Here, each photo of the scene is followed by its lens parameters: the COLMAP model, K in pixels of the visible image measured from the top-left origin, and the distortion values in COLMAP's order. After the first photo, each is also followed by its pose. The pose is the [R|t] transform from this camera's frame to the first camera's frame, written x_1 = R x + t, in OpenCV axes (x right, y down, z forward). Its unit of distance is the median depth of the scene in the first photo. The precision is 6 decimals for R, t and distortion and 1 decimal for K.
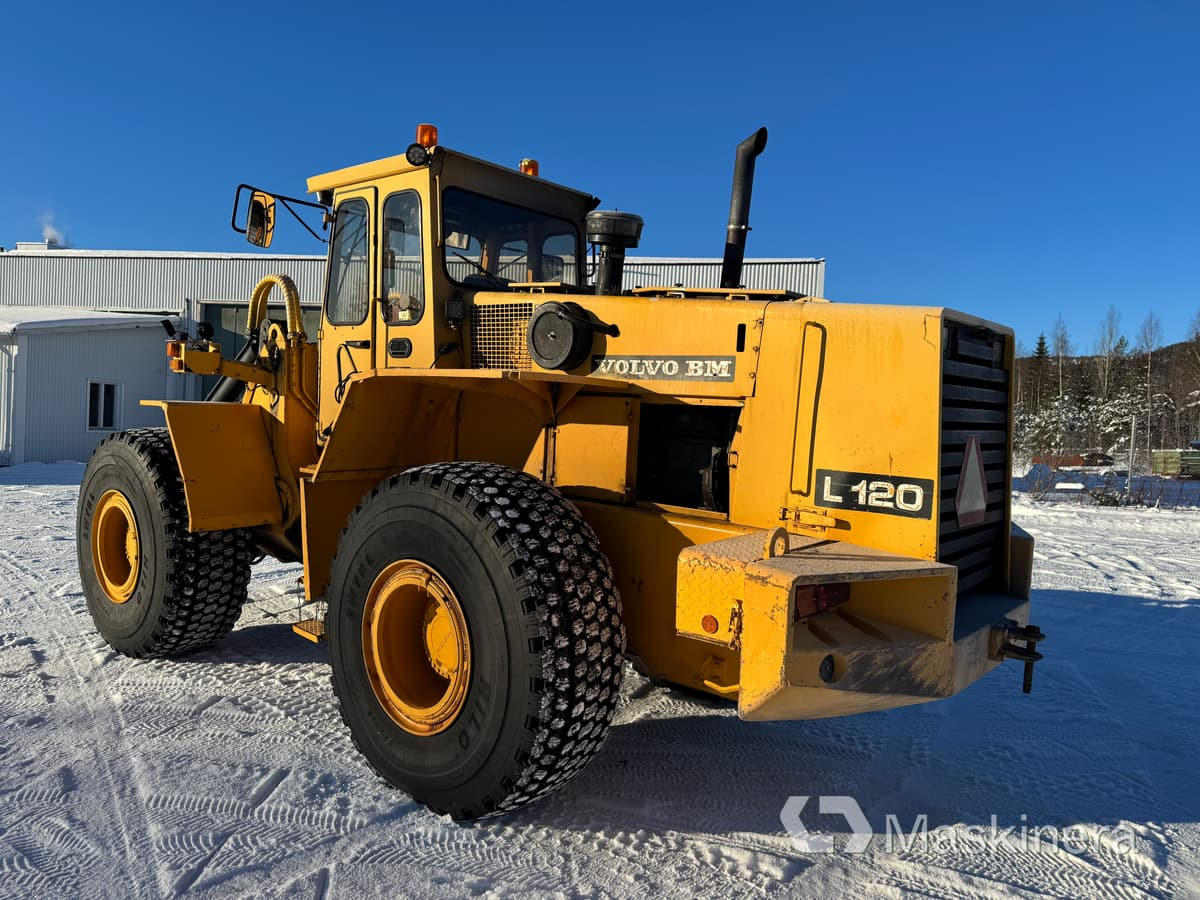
lens RADIAL K [[860.1, 0, 599.7], [0, 860.1, 450.8], [0, 0, 1]] dist [0.020097, -0.031874]
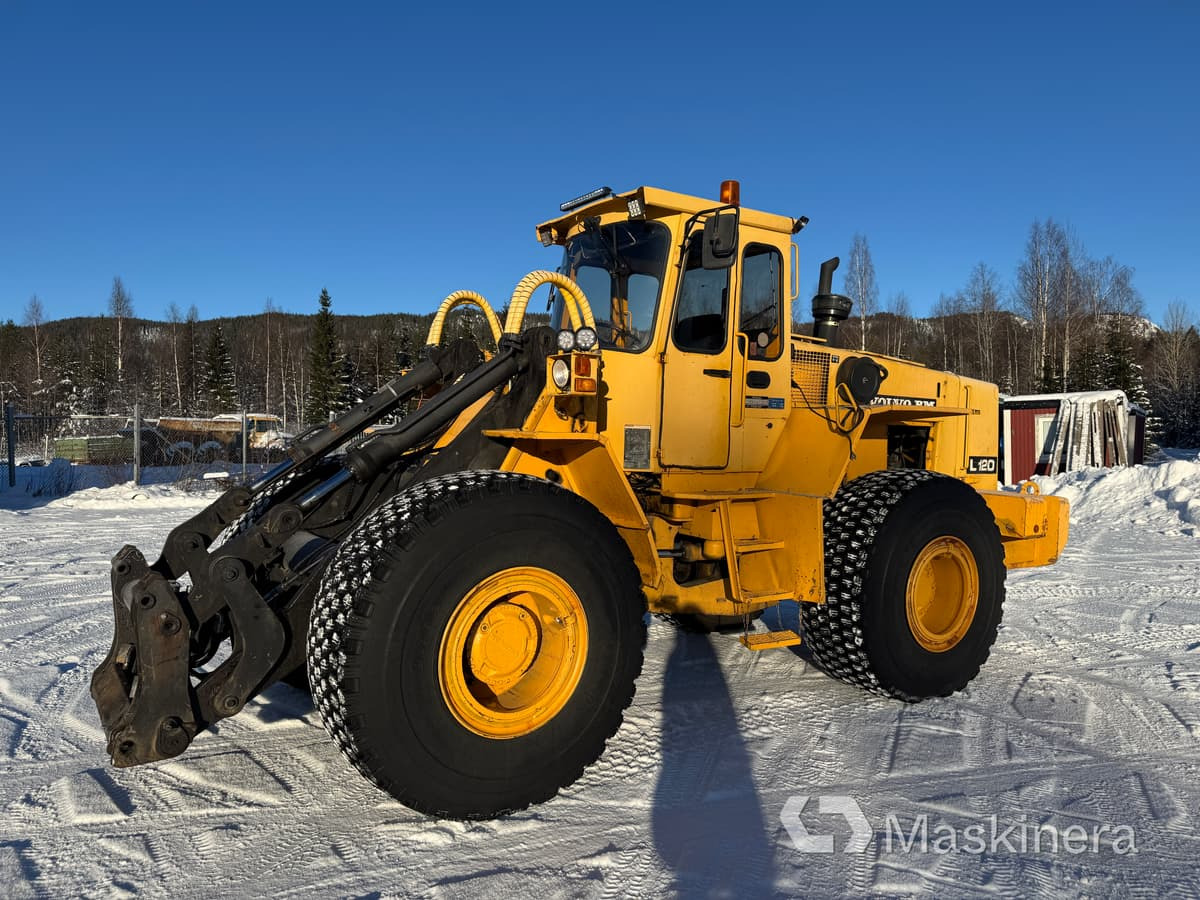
lens RADIAL K [[860.1, 0, 601.9], [0, 860.1, 443.3], [0, 0, 1]] dist [0.020097, -0.031874]
pose [[0.284814, -0.051054, 0.957222, -1.654070], [0.038332, 0.998389, 0.041844, -0.108663], [-0.957816, 0.024774, 0.286312, 1.045228]]
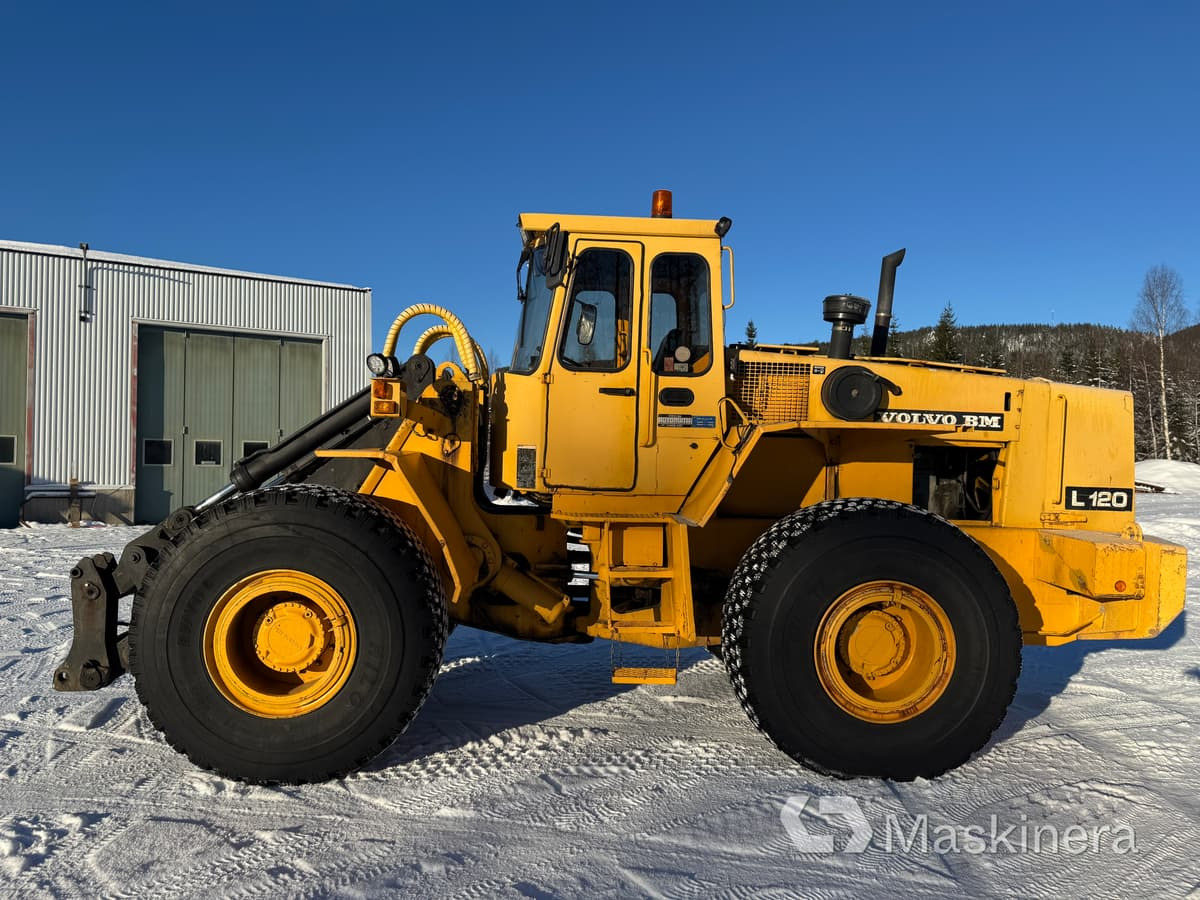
lens RADIAL K [[860.1, 0, 616.0], [0, 860.1, 440.2], [0, 0, 1]] dist [0.020097, -0.031874]
pose [[0.735107, -0.021422, 0.677612, -1.207092], [0.042621, 0.998984, -0.014656, -0.063797], [-0.676610, 0.039654, 0.735273, 0.324387]]
